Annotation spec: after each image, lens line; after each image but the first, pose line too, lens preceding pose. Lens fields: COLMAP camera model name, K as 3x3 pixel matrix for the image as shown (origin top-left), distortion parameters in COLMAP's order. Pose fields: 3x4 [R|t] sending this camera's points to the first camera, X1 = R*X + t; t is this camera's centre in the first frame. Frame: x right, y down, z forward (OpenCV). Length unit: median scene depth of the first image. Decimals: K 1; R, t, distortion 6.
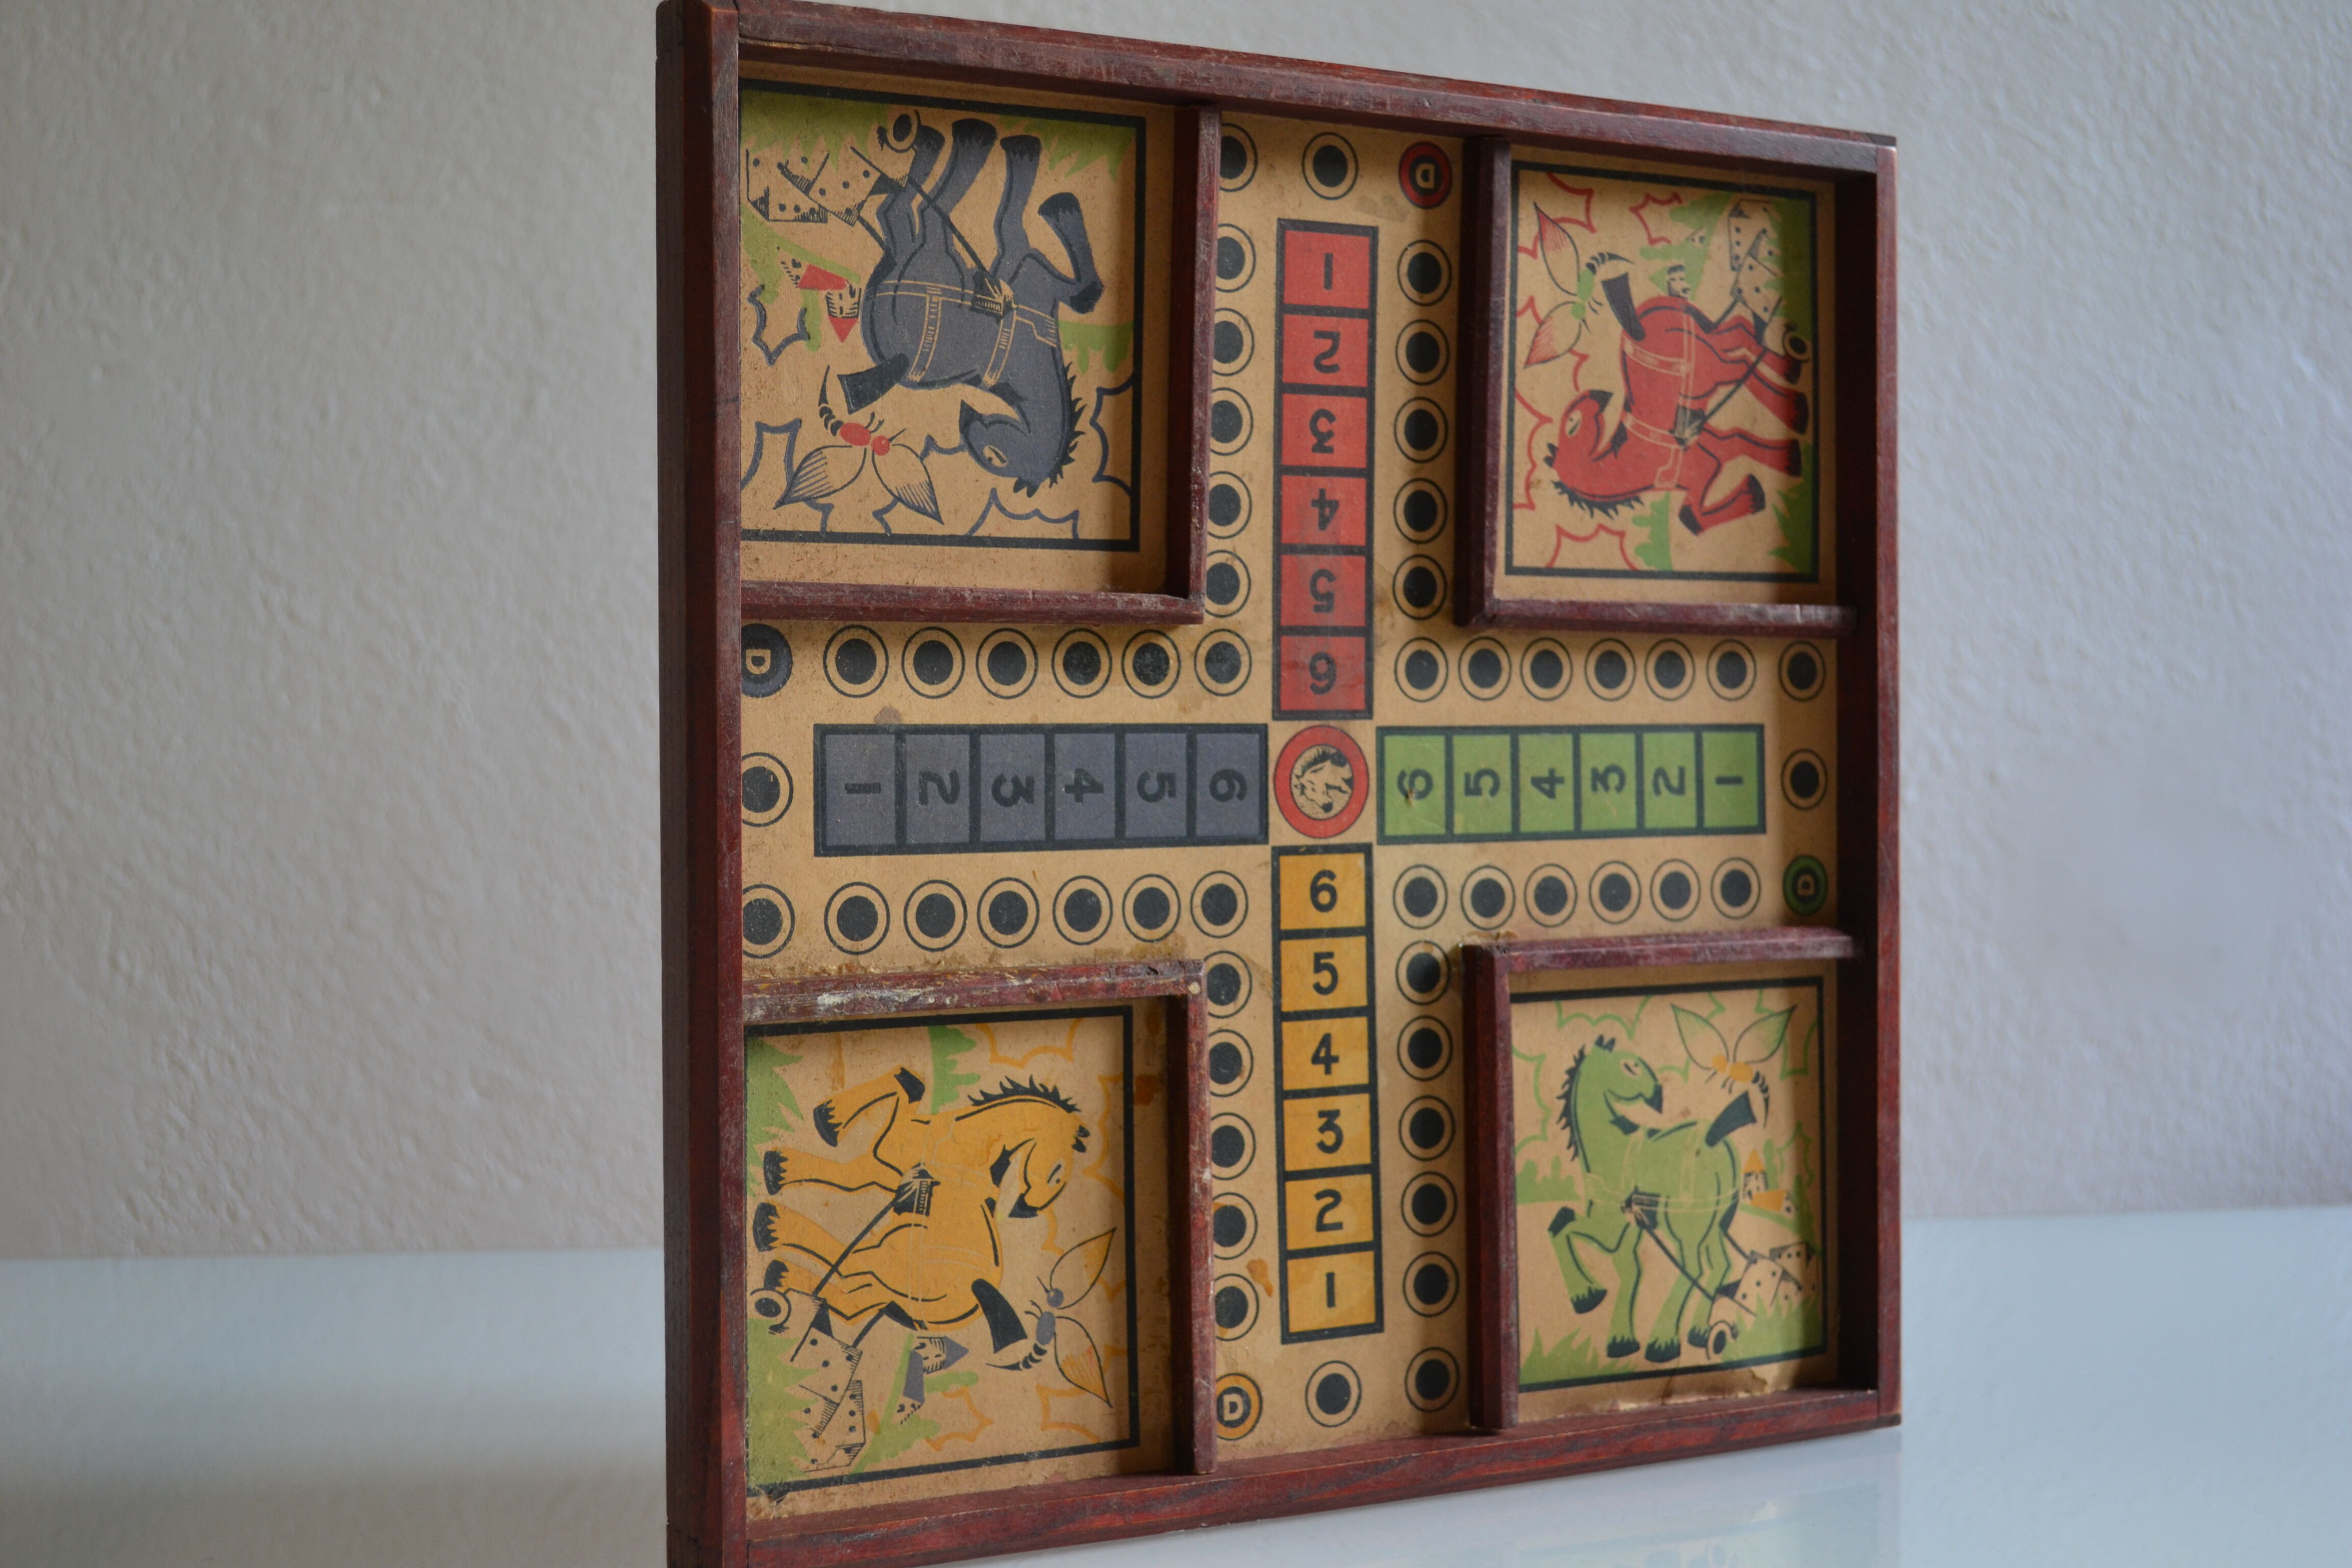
lens RADIAL K [[3146.1, 0, 1171.4], [0, 3146.1, 798.9], [0, 0, 1]] dist [-0.024370, 0.000000]
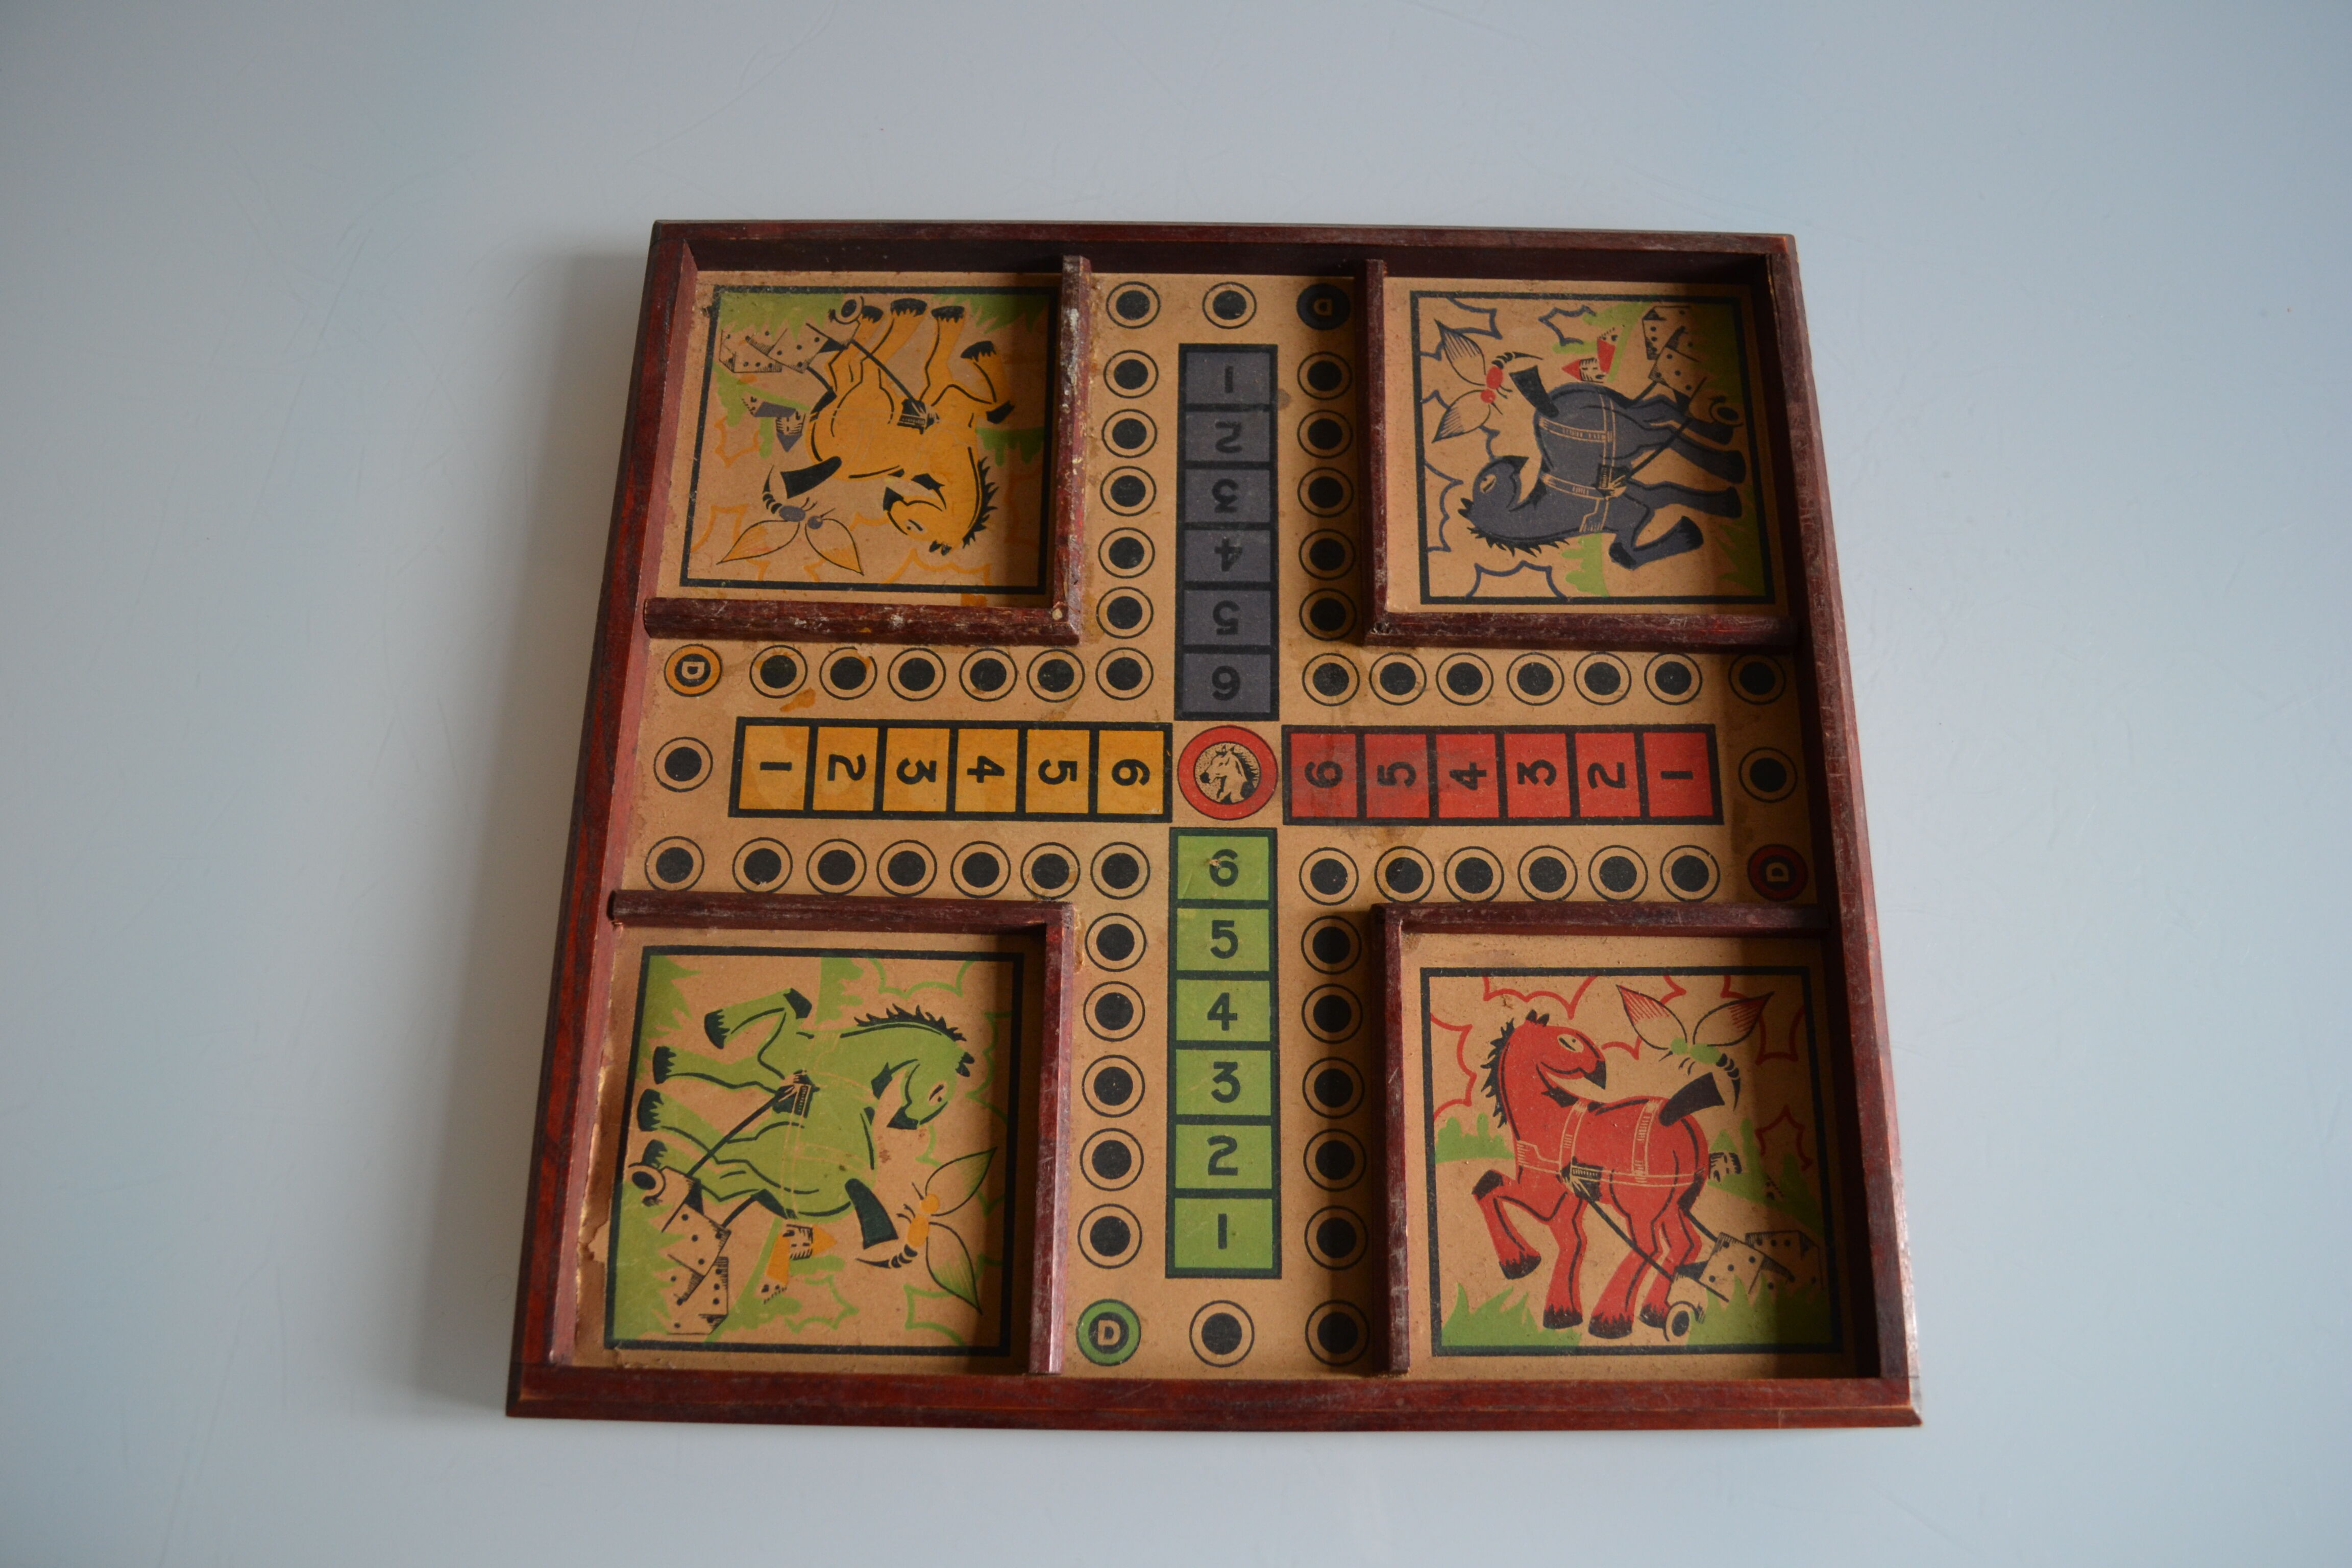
lens RADIAL K [[1894.3, 0, 1186.1], [0, 1894.3, 795.0], [0, 0, 1]] dist [-0.079774, 0.004435]
pose [[-0.006586, 0.659658, -0.751537, 0.542523], [-0.999269, -0.032641, -0.019894, 0.021931], [-0.037655, 0.750857, 0.659391, 0.536760]]
